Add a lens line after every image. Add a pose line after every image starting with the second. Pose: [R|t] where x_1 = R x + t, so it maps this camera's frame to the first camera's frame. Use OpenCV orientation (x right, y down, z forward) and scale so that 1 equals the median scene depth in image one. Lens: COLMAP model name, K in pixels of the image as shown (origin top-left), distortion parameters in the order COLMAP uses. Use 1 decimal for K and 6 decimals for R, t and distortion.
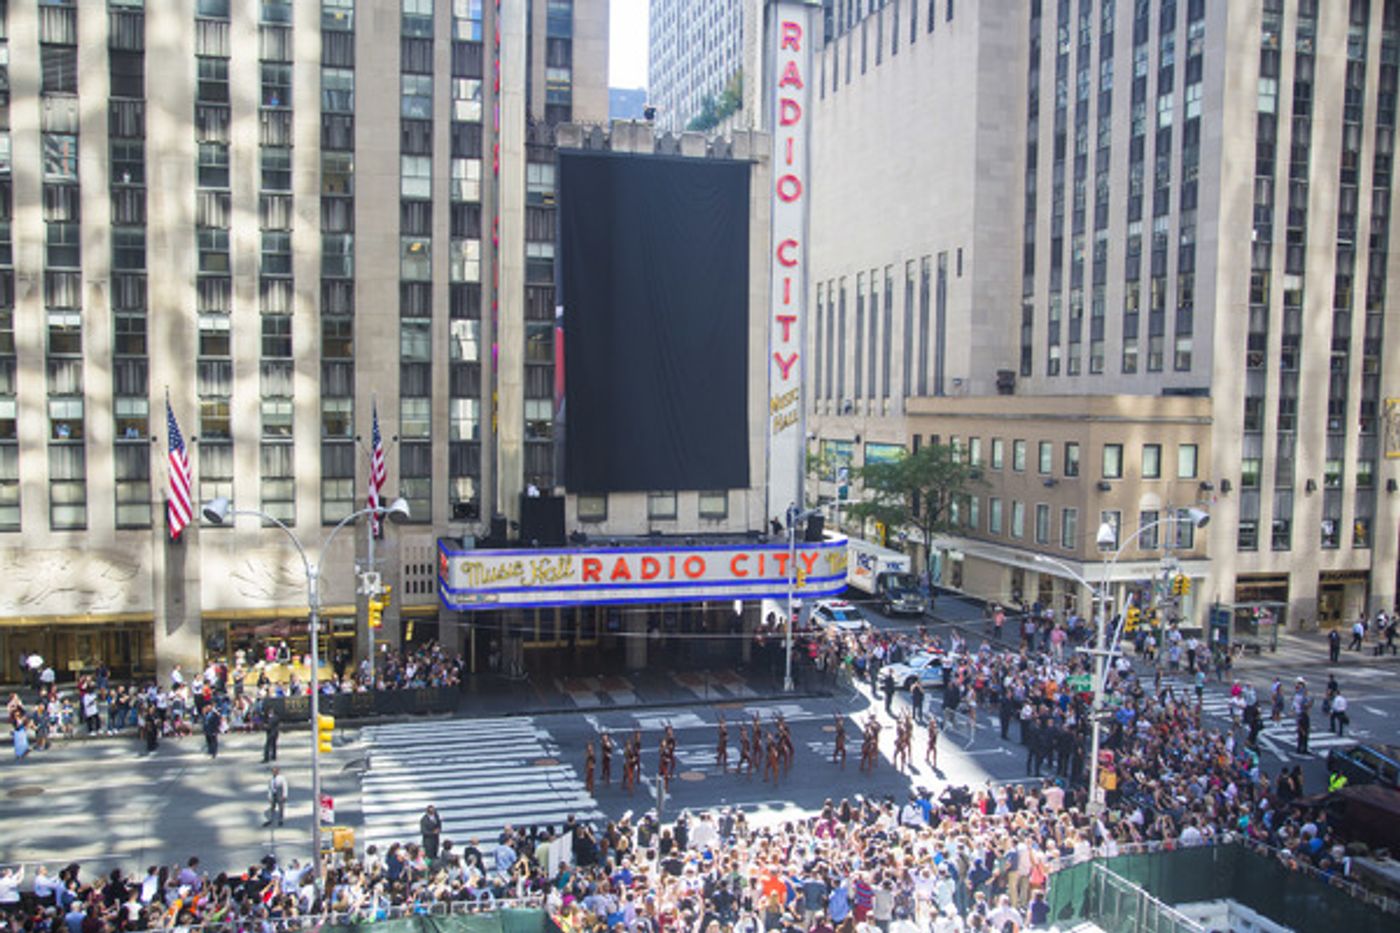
lens RADIAL K [[1182.0, 0, 667.9], [0, 1182.0, 502.9], [0, 0, 1]] dist [-0.001809, 0.029843]
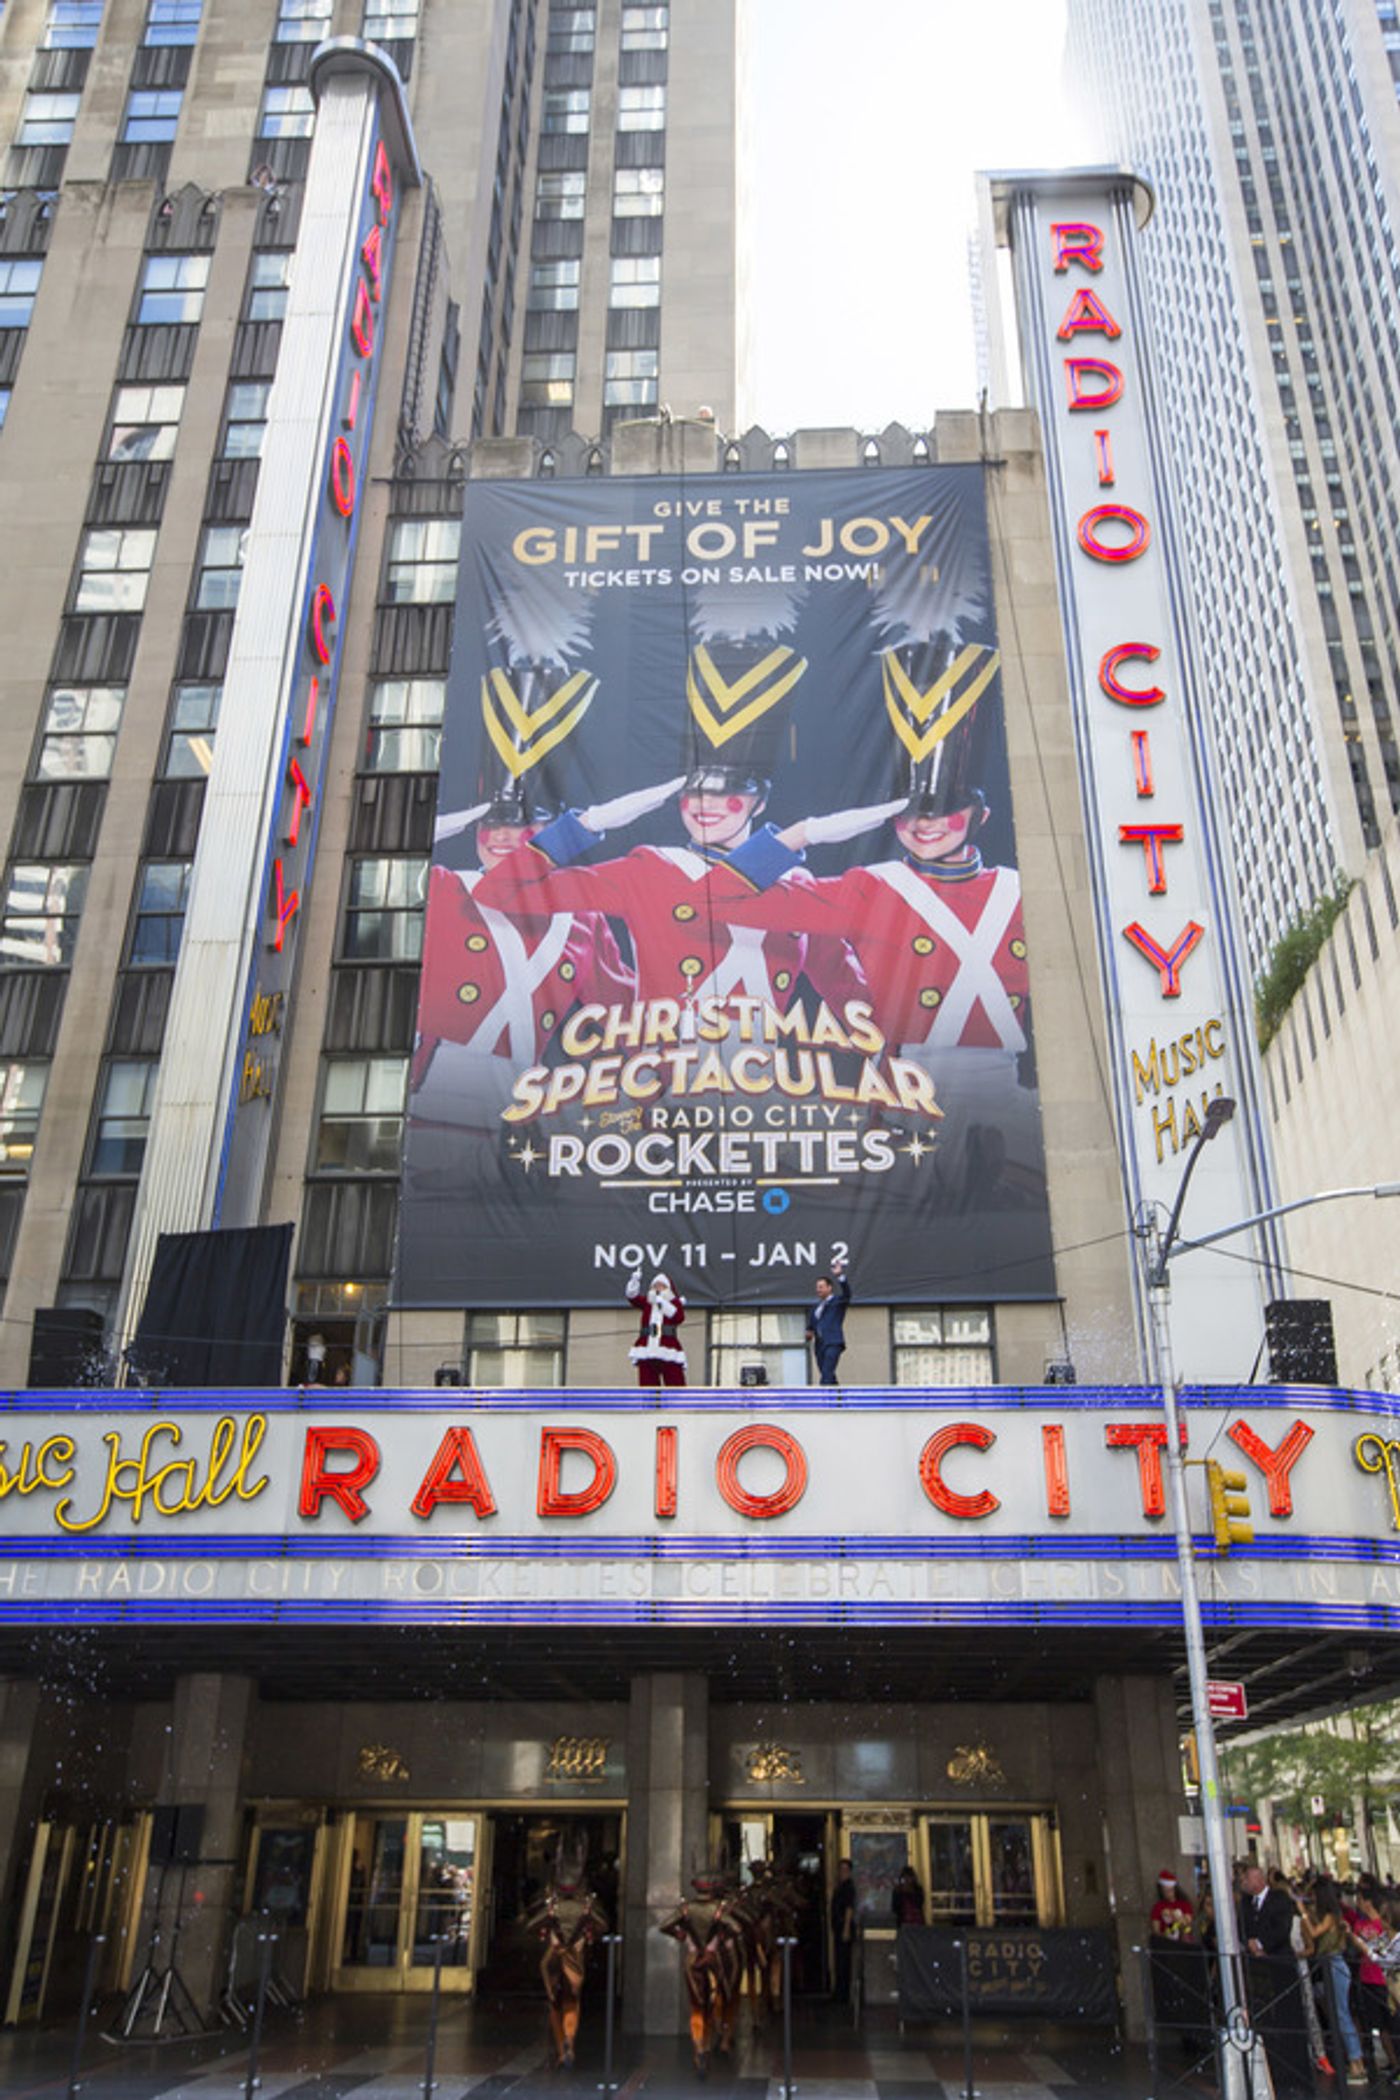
lens RADIAL K [[1773.0, 0, 707.0], [0, 1773.0, 977.6], [0, 0, 1]] dist [-0.001809, 0.029843]
pose [[0.945084, -0.154800, -0.287841, 0.131388], [-0.024997, 0.843899, -0.535920, 0.162448], [0.325869, 0.513684, 0.793686, 0.645510]]
